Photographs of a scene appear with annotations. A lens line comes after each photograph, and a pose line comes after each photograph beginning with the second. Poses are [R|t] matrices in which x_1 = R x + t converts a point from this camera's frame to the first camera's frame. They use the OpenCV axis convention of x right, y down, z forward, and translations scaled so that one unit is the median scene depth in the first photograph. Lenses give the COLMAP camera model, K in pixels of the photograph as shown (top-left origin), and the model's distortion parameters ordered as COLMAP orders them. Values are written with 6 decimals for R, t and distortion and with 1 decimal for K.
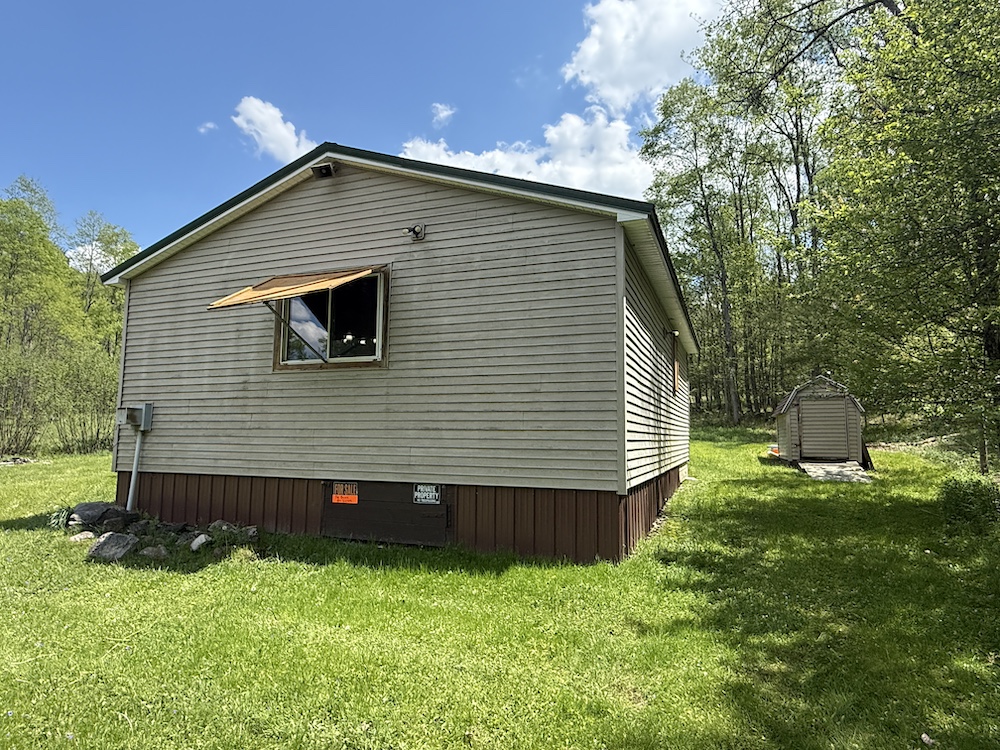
lens RADIAL K [[585.7, 0, 500.0], [0, 585.7, 375.0], [0, 0, 1]] dist [-0.001723, 0.000375]
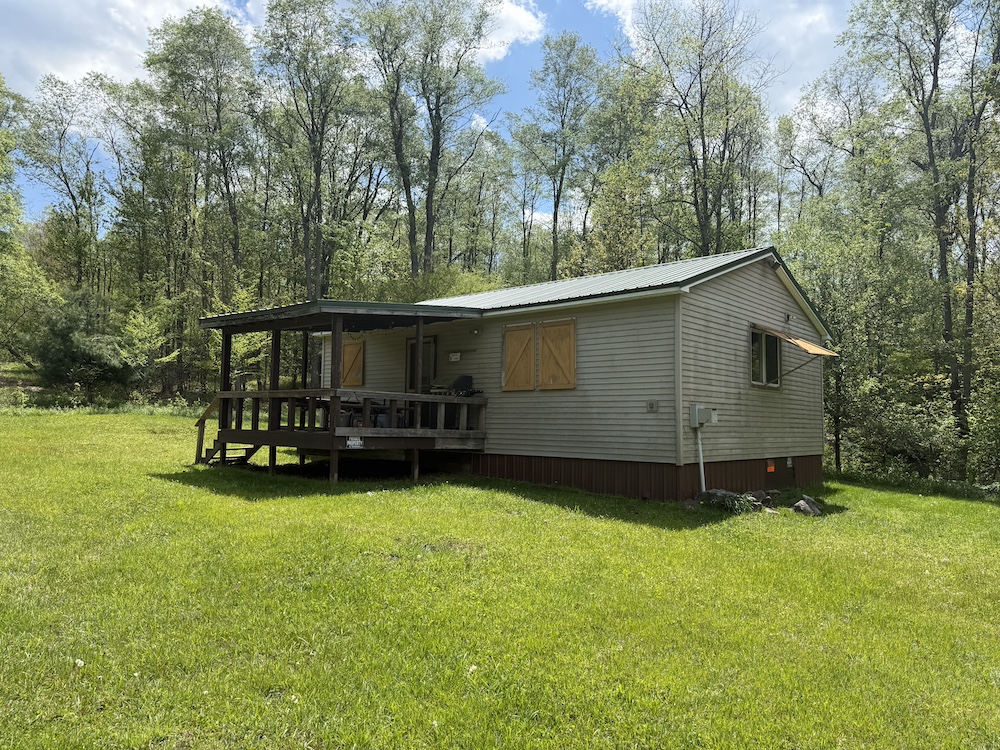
lens RADIAL K [[699.5, 0, 491.4], [0, 699.5, 374.3], [0, 0, 1]] dist [0.087036, -0.121009]
pose [[0.348052, 0.064117, 0.935280, -2.262424], [-0.109867, 0.993573, -0.027227, 0.079565], [-0.931015, -0.093280, 0.352859, 0.977591]]
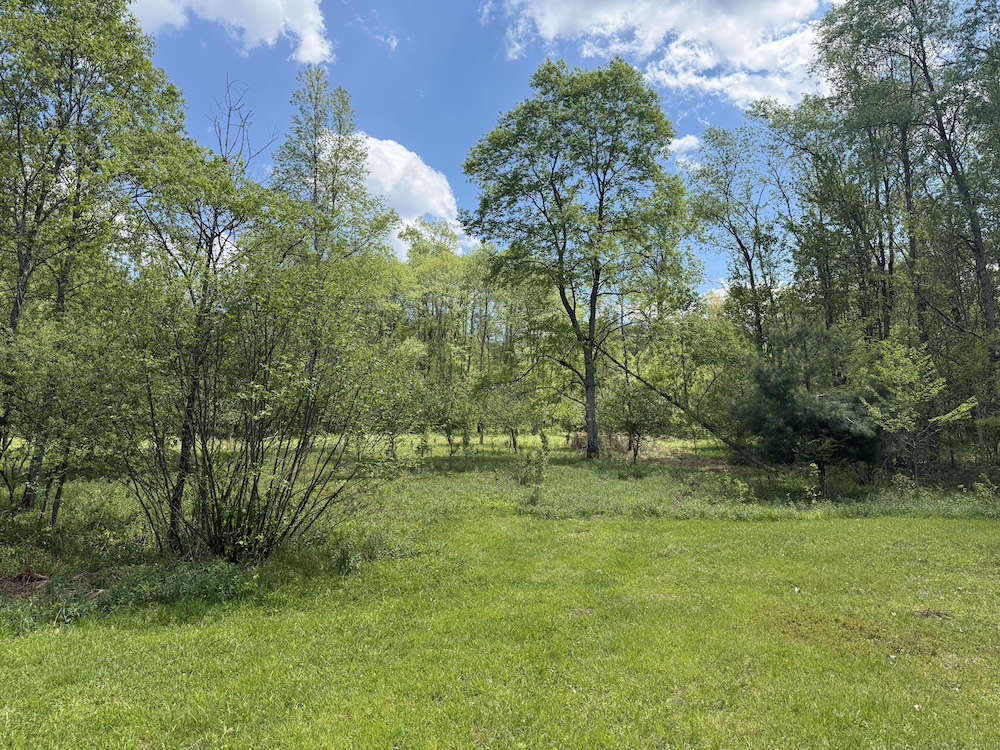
lens RADIAL K [[694.1, 0, 497.7], [0, 694.1, 377.1], [0, 0, 1]] dist [0.147312, -0.291158]
pose [[0.937971, 0.055942, 0.342170, -1.533191], [-0.040231, 0.997792, -0.052848, 0.128181], [-0.344371, 0.035804, 0.938151, 2.151758]]
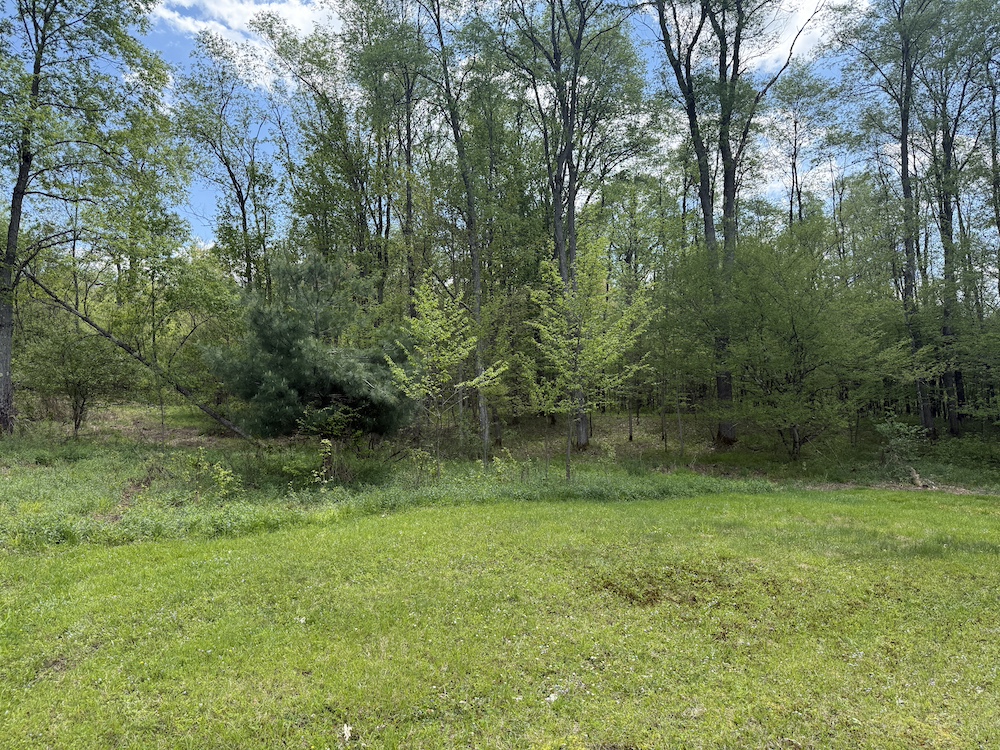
lens RADIAL K [[694.1, 0, 497.7], [0, 694.1, 377.1], [0, 0, 1]] dist [0.147312, -0.291158]
pose [[0.486563, 0.071188, 0.870740, -1.137195], [-0.065986, 0.996822, -0.044623, 0.141235], [-0.871150, -0.035745, 0.489714, 2.665228]]
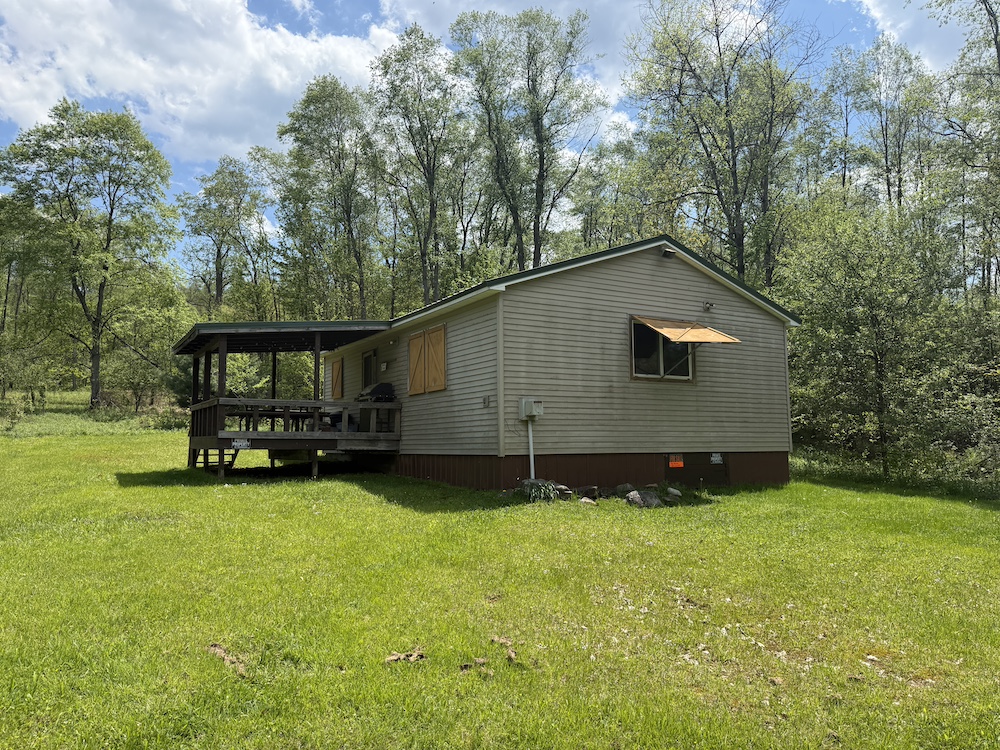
lens RADIAL K [[689.8, 0, 498.6], [0, 689.8, 380.4], [0, 0, 1]] dist [0.163381, -0.207193]
pose [[0.617755, 0.058397, 0.784199, -1.927311], [-0.068077, 0.997466, -0.020650, 0.050889], [-0.783418, -0.040630, 0.620165, 0.189156]]
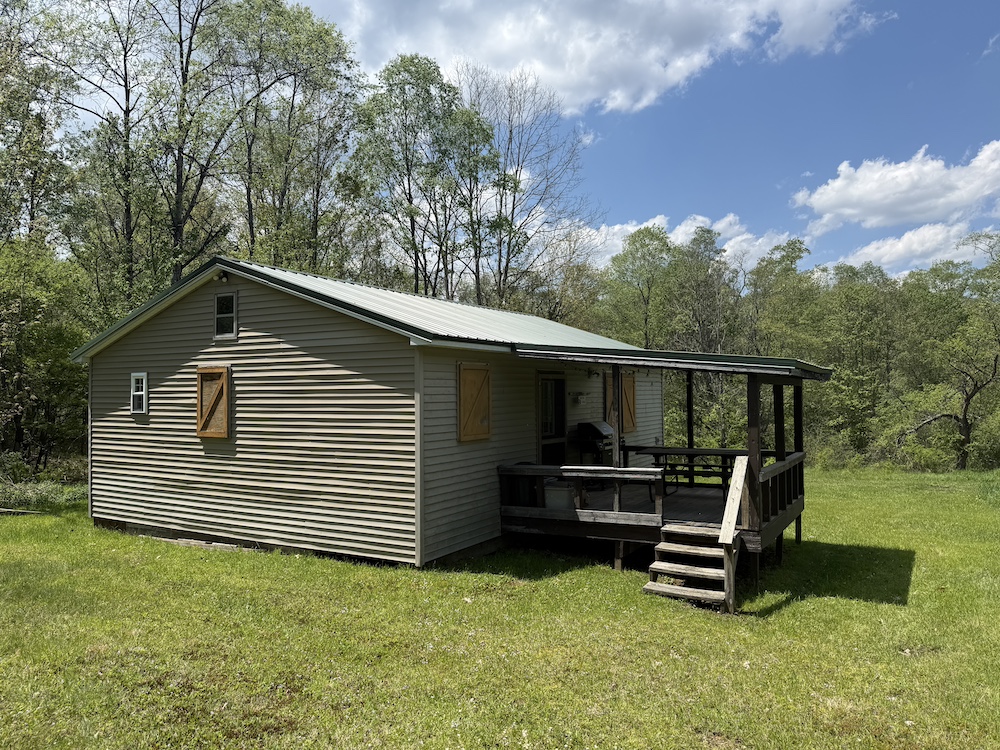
lens RADIAL K [[699.5, 0, 491.4], [0, 699.5, 374.3], [0, 0, 1]] dist [0.087036, -0.121009]
pose [[-0.987206, 0.008104, 0.159246, -0.558561], [-0.011680, 0.992349, -0.122908, 0.140044], [-0.159023, -0.123196, -0.979558, 3.453874]]
